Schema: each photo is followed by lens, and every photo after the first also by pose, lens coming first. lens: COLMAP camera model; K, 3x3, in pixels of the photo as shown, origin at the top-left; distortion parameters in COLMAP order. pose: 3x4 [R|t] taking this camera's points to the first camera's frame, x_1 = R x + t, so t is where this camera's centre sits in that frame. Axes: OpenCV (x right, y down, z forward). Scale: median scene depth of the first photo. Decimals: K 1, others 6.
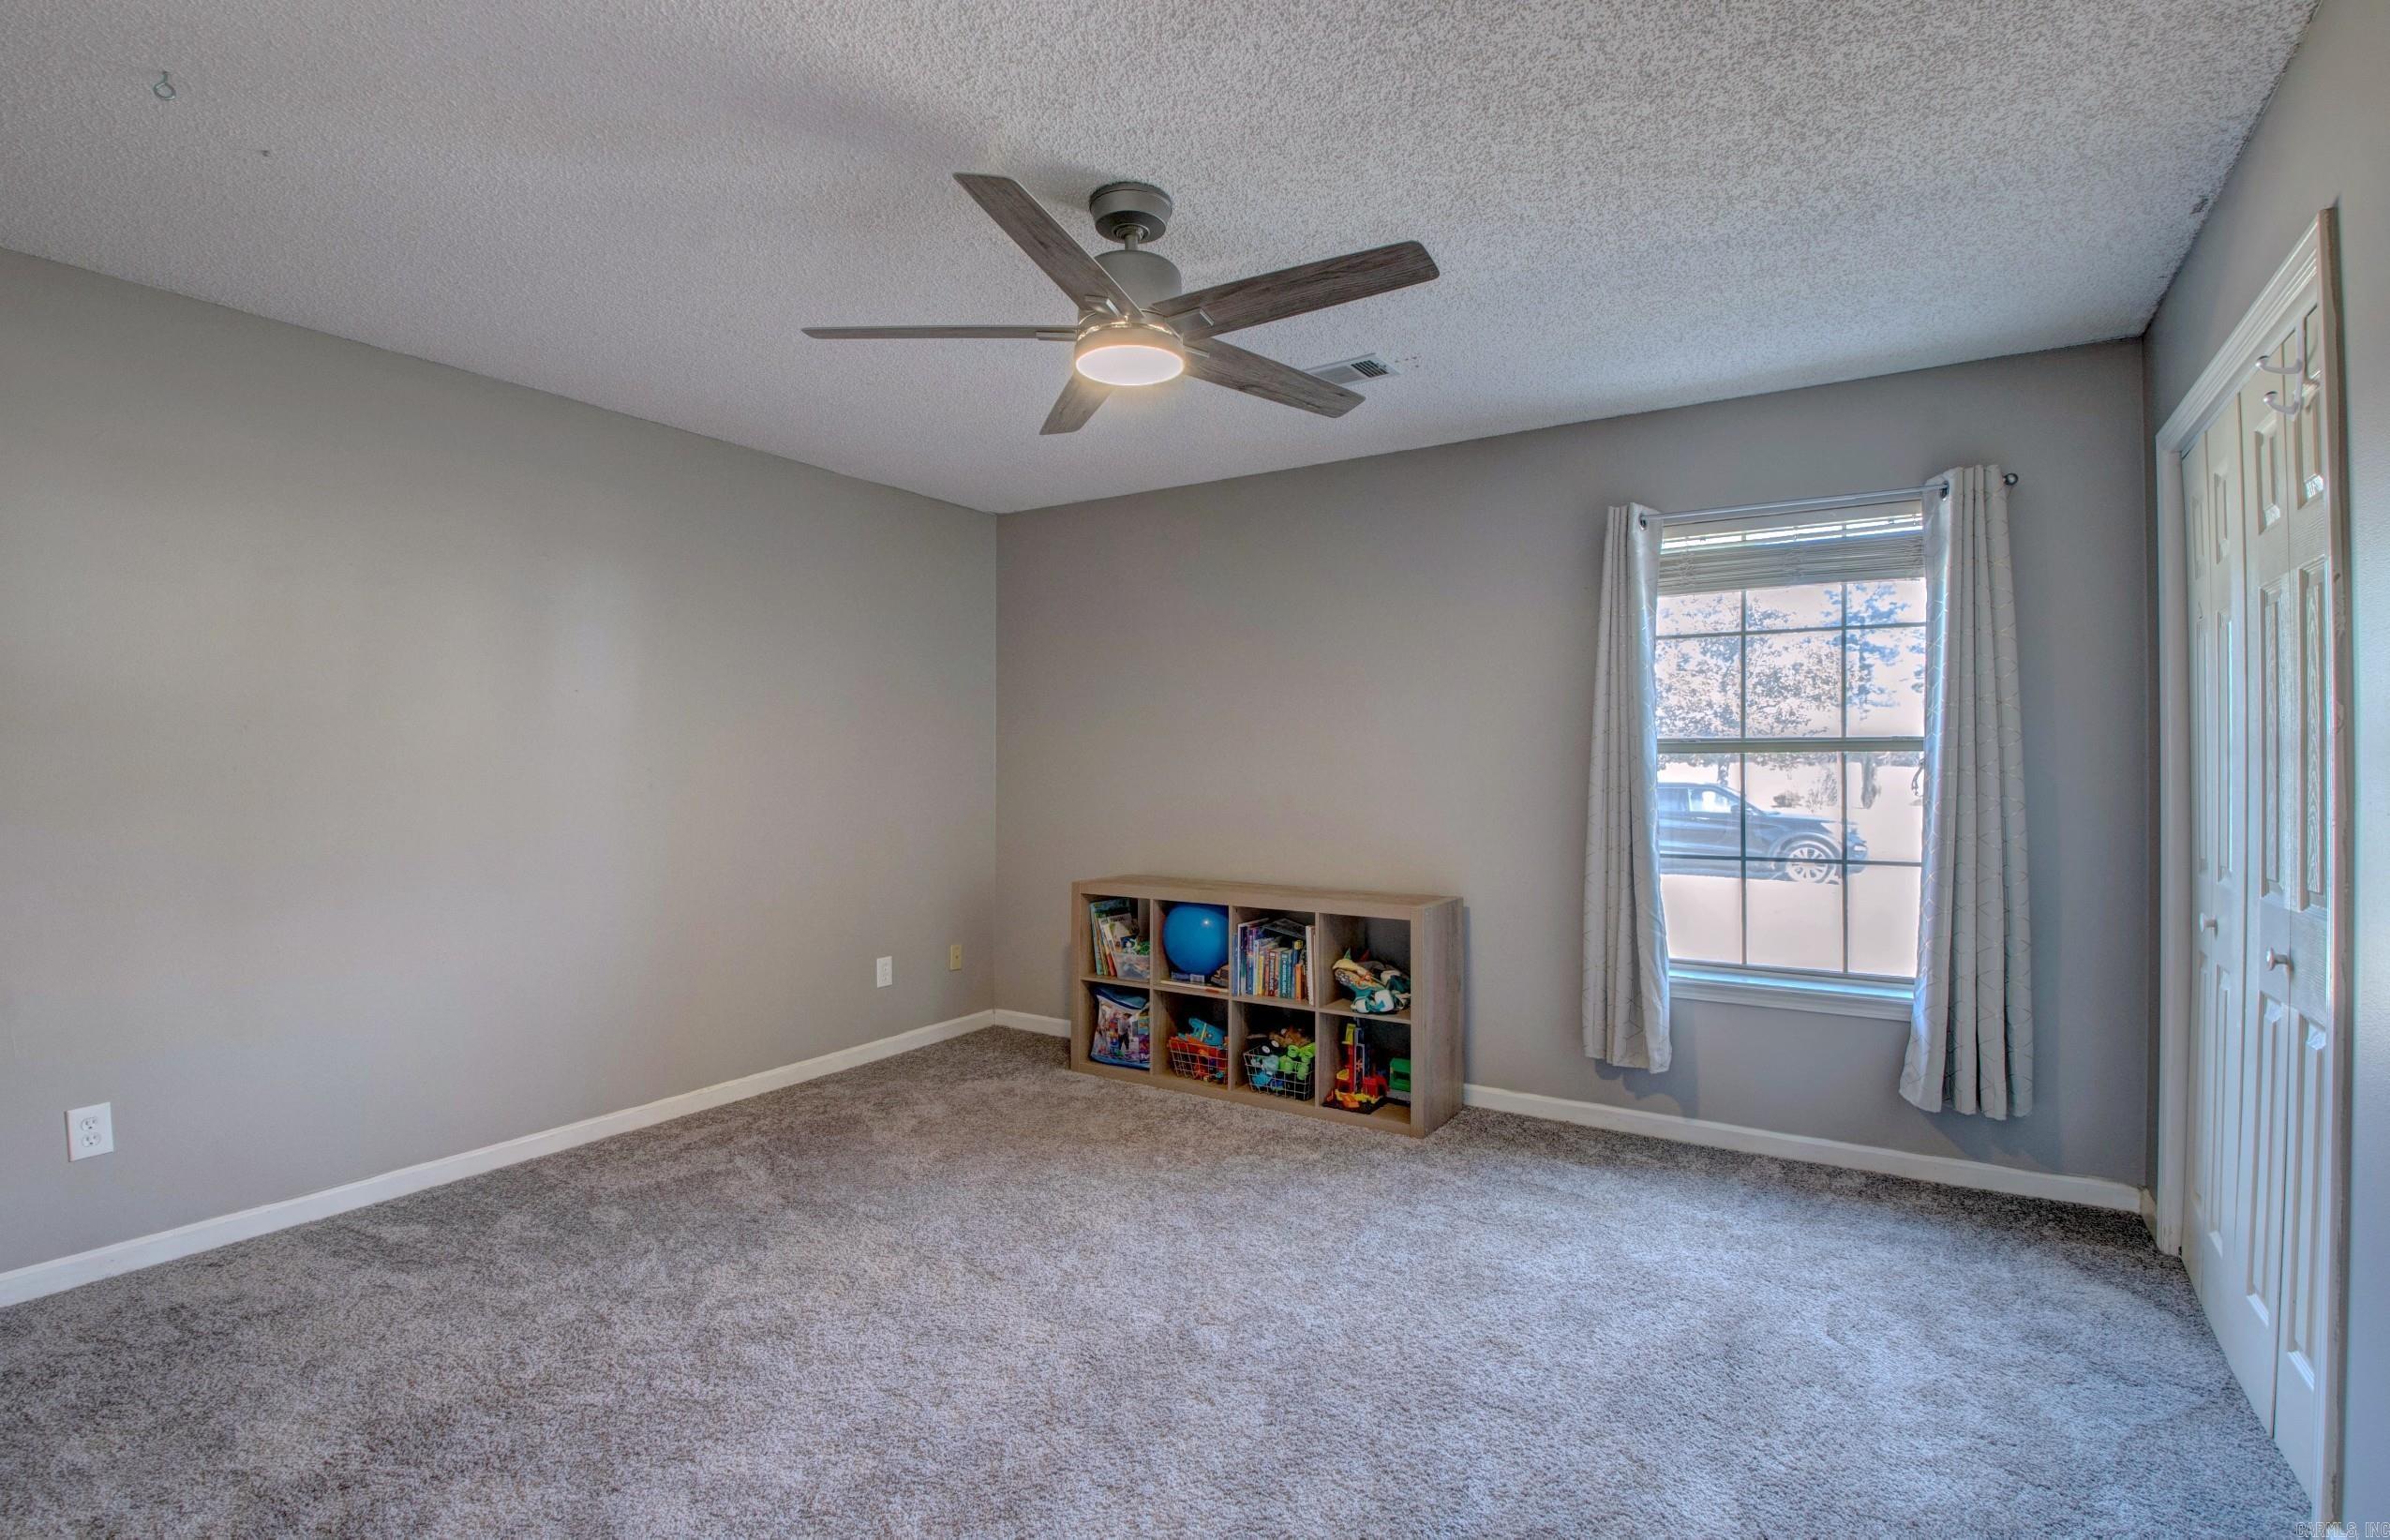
lens RADIAL K [[1114.1, 0, 1193.5], [0, 1114.1, 756.8], [0, 0, 1]] dist [-0.005737, -0.008864]
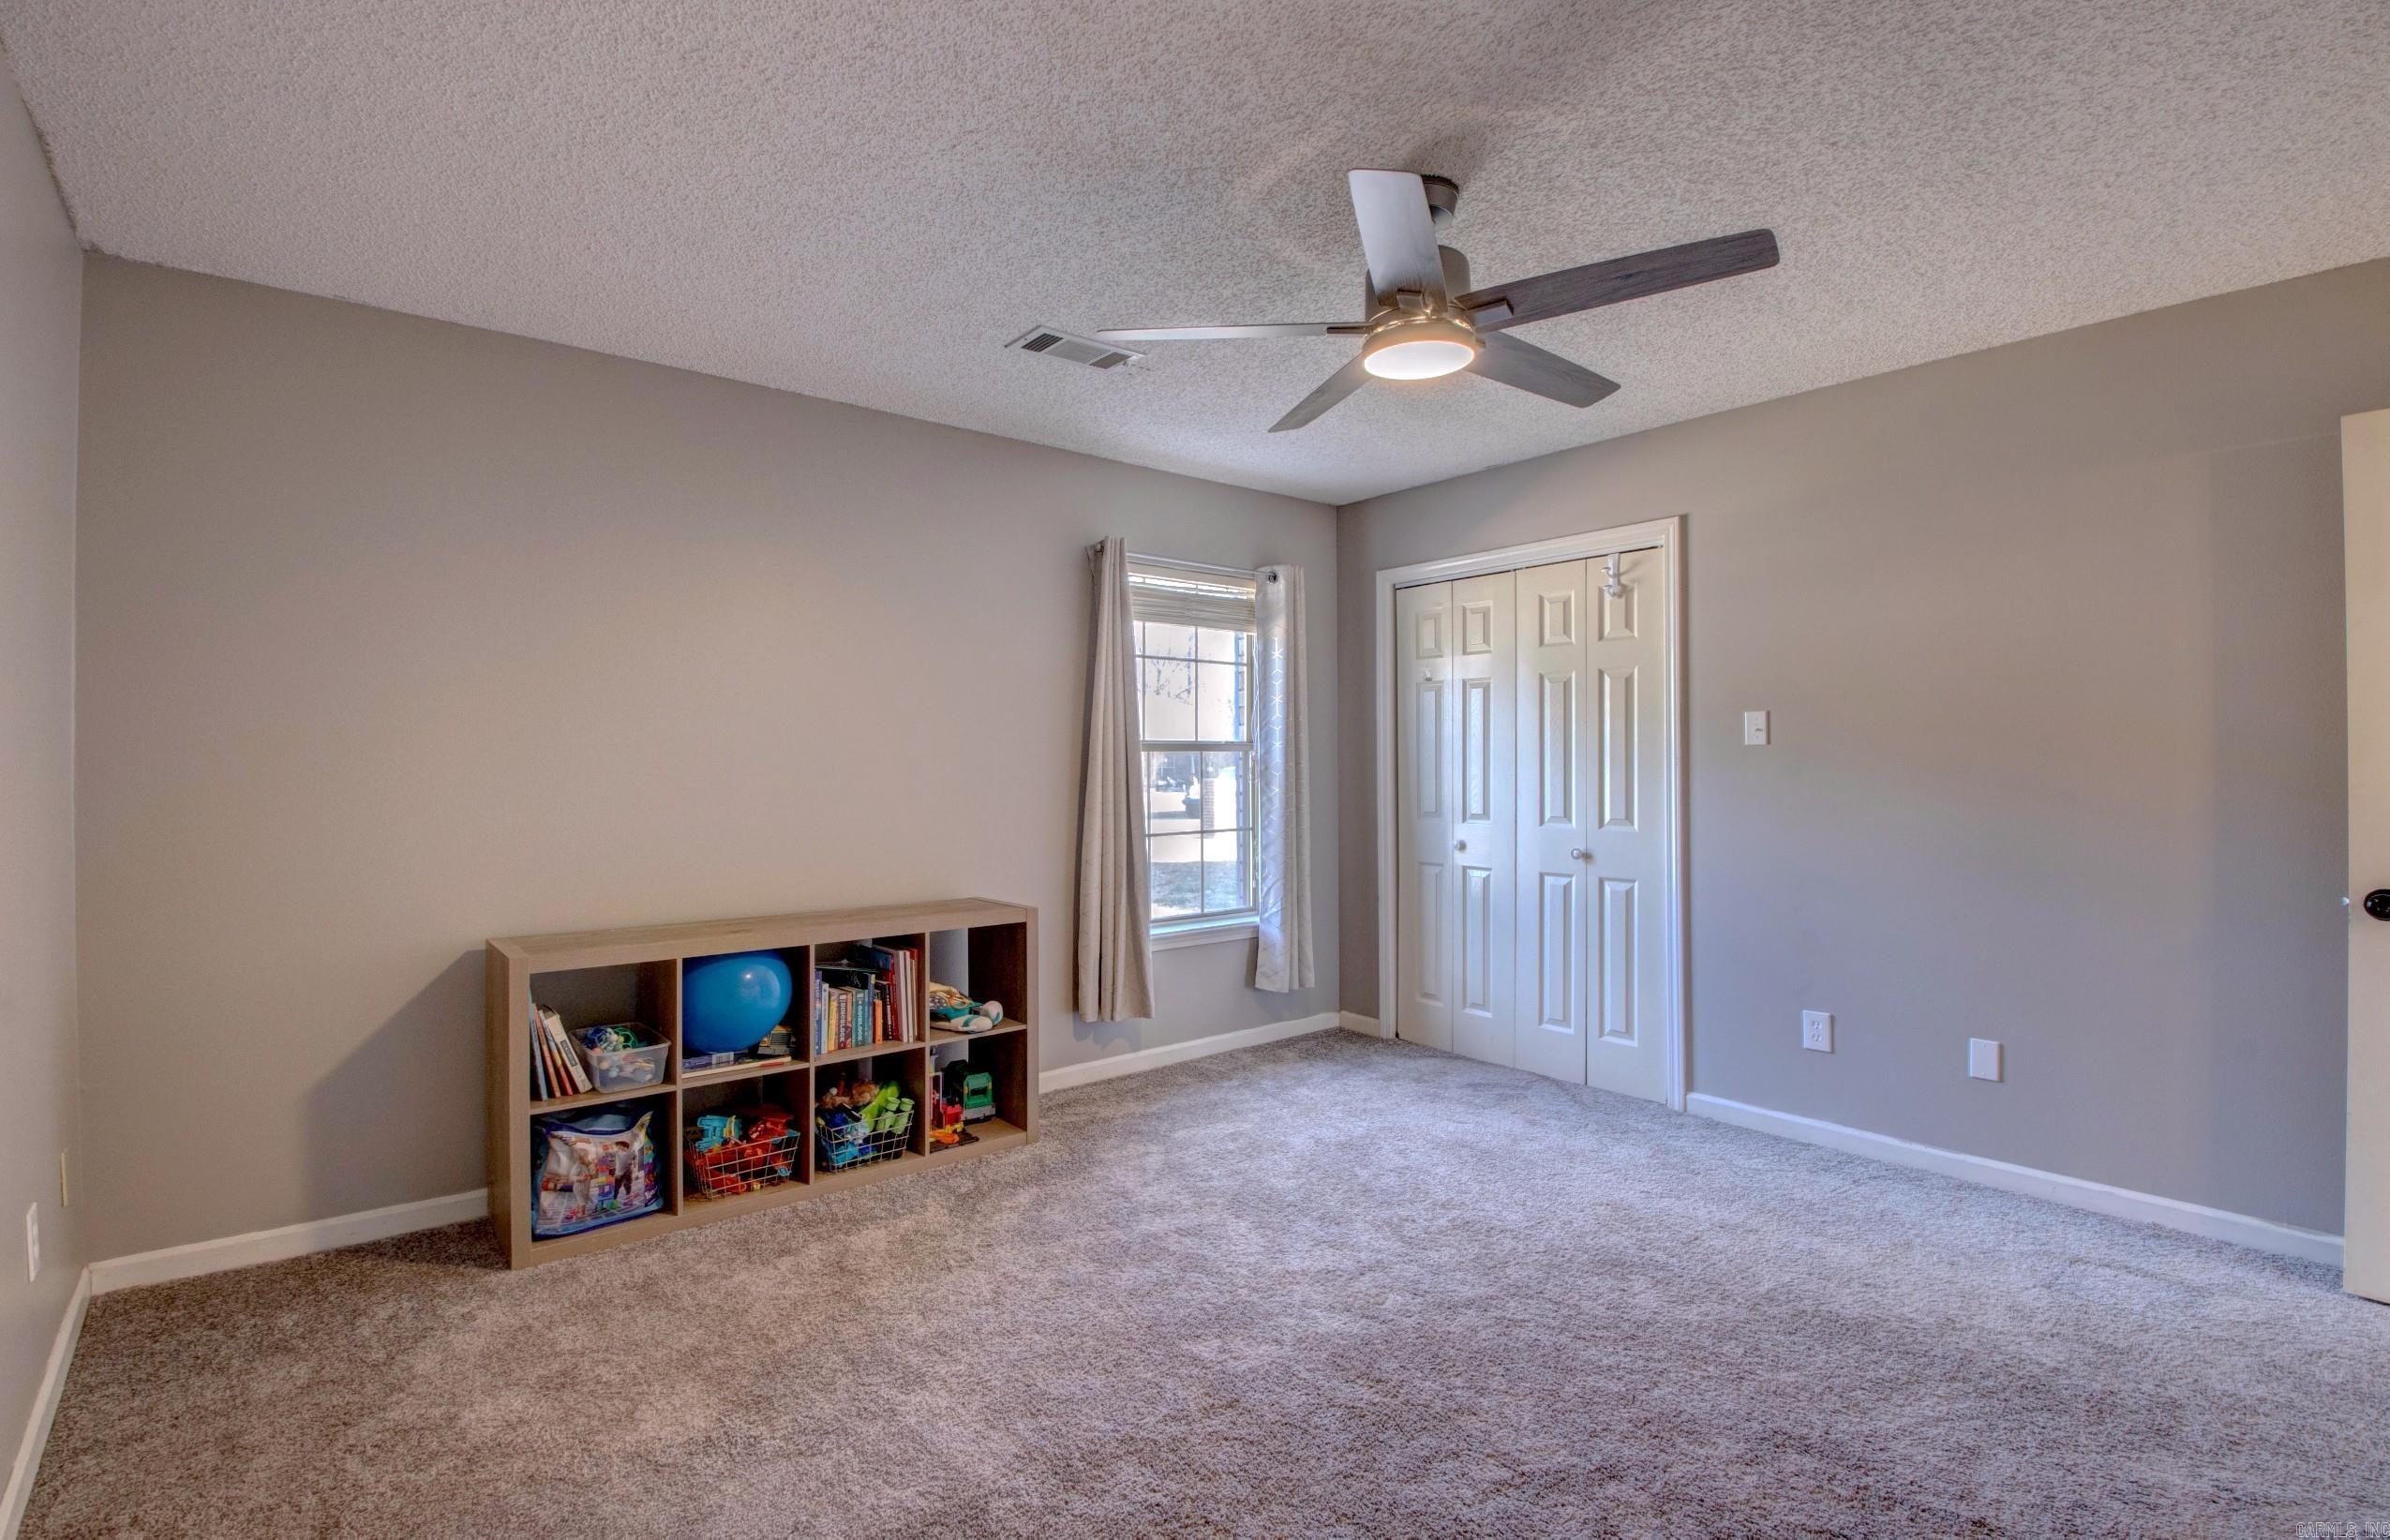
lens RADIAL K [[1114.1, 0, 1199.4], [0, 1114.1, 765.3], [0, 0, 1]] dist [-0.005737, -0.008864]
pose [[0.311066, -0.004044, 0.950380, -0.641956], [0.003555, 0.999989, 0.003091, 0.007050], [-0.950382, 0.002417, 0.311077, 0.519692]]
